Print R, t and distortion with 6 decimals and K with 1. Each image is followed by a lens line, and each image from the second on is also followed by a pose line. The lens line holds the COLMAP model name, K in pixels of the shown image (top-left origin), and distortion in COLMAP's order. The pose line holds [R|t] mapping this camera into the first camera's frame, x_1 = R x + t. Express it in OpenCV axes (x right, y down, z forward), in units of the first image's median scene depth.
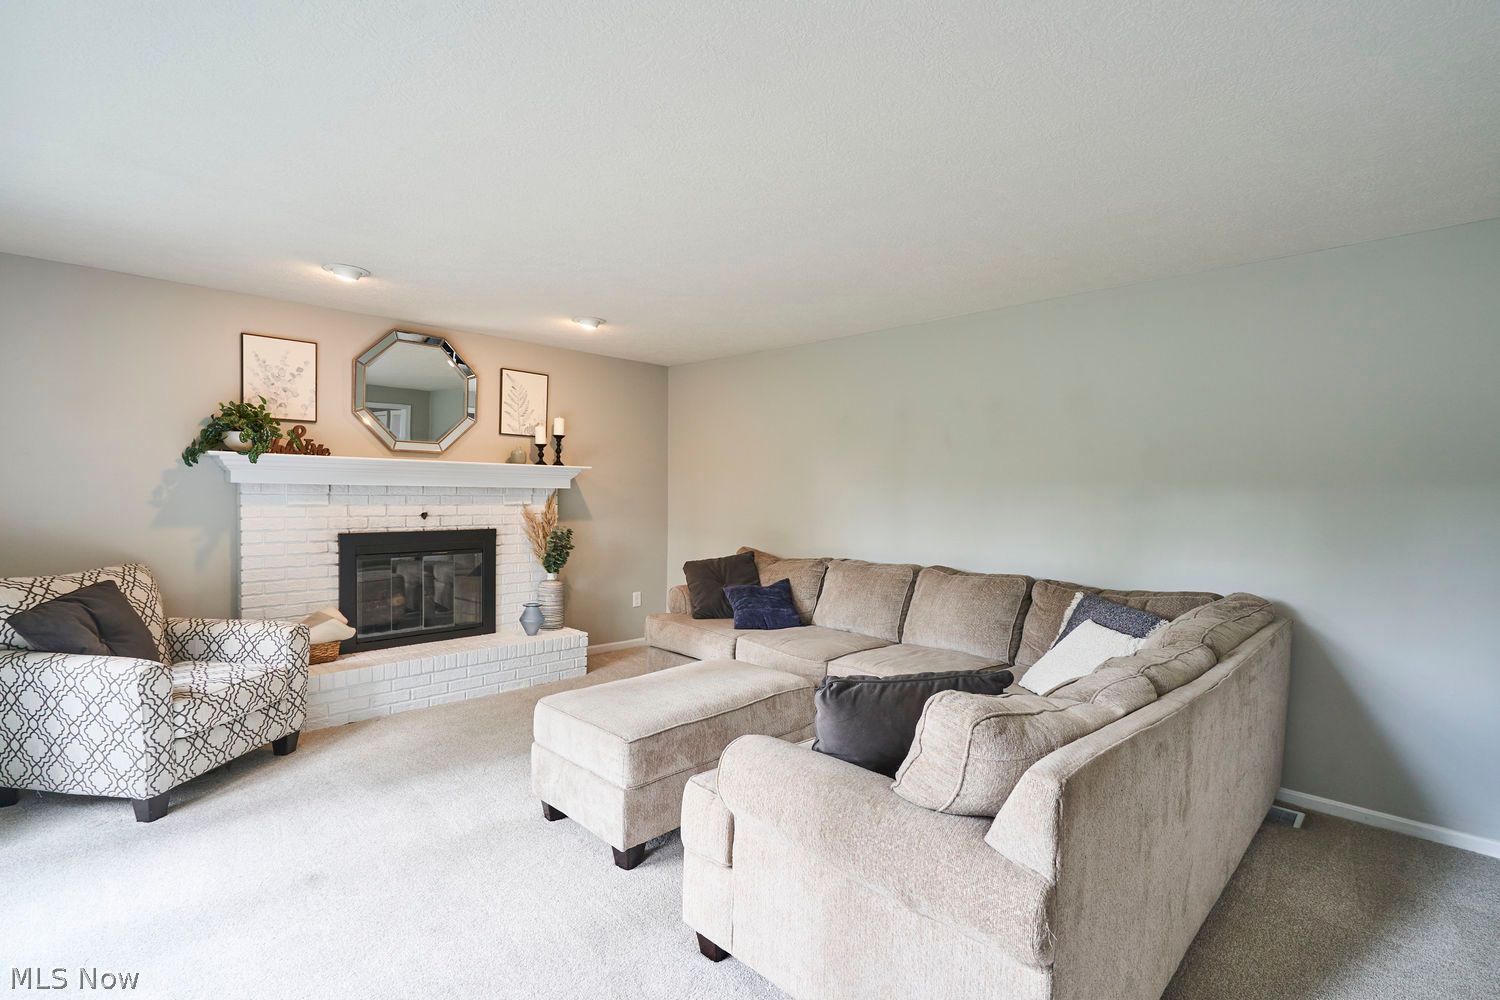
lens RADIAL K [[696.5, 0, 750.1], [0, 696.5, 492.3], [0, 0, 1]] dist [0.002281, 0.000050]
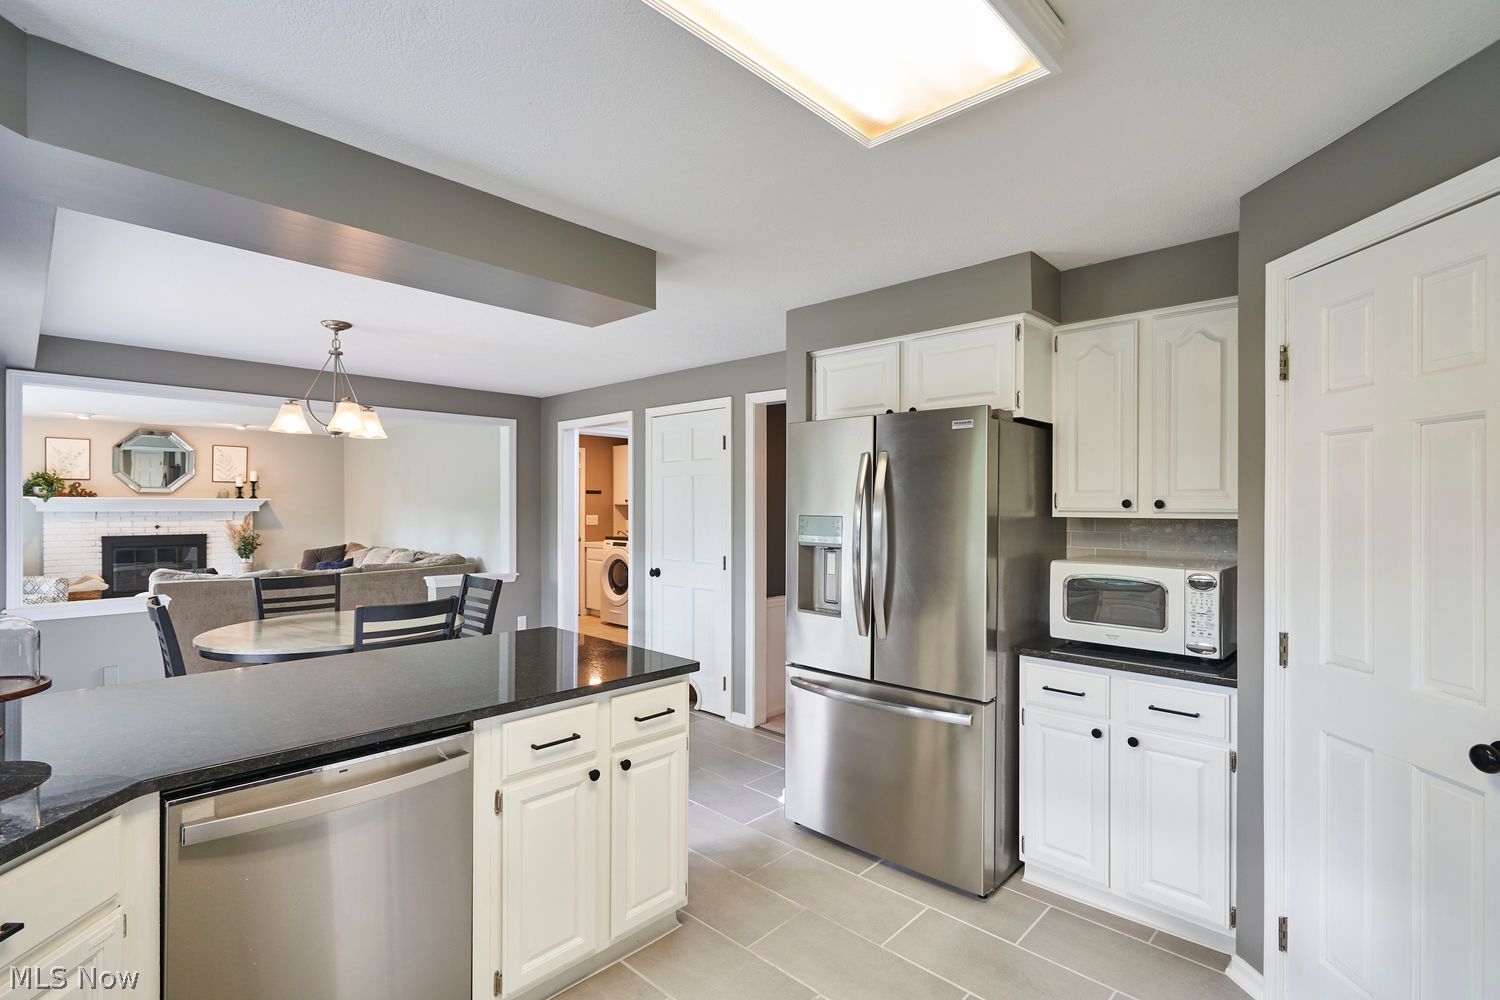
lens RADIAL K [[696.5, 0, 748.9], [0, 696.5, 503.5], [0, 0, 1]] dist [0.002281, 0.000050]
pose [[0.999969, -0.006530, -0.004423, 1.239436], [0.006528, 0.999979, -0.000463, -0.020651], [0.004426, 0.000434, 0.999990, -0.954449]]
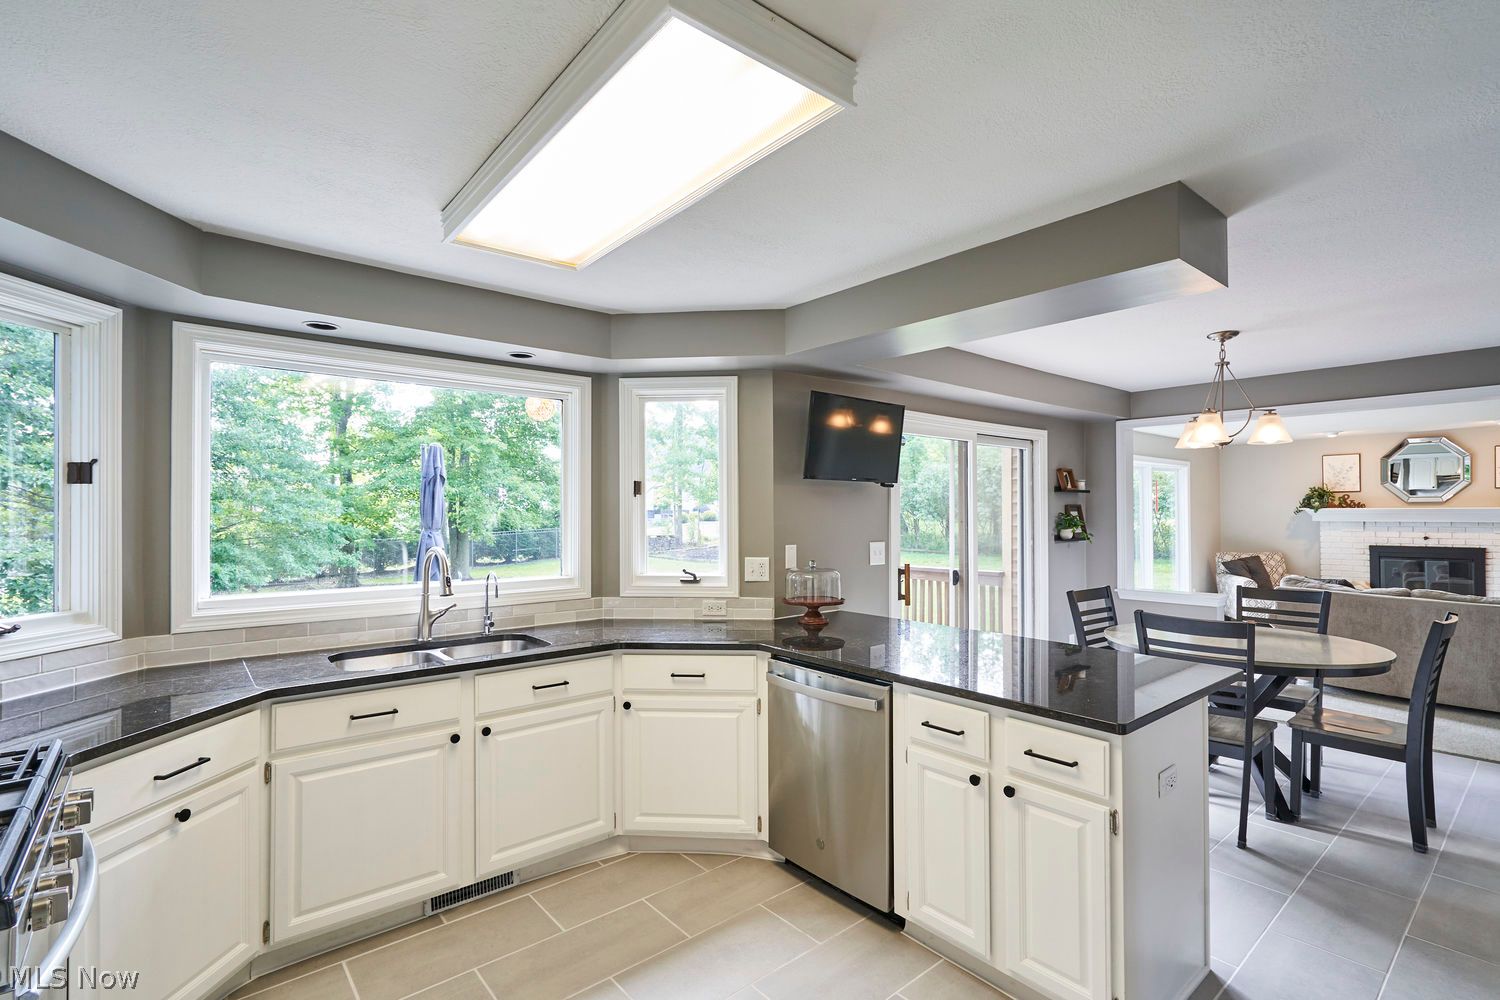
lens RADIAL K [[696.5, 0, 751.7], [0, 696.5, 505.1], [0, 0, 1]] dist [0.002281, 0.000050]
pose [[-0.113538, -0.022008, -0.993290, 1.651684], [0.002951, 0.999743, -0.022488, -0.018121], [0.993529, -0.005485, -0.113444, -0.567052]]
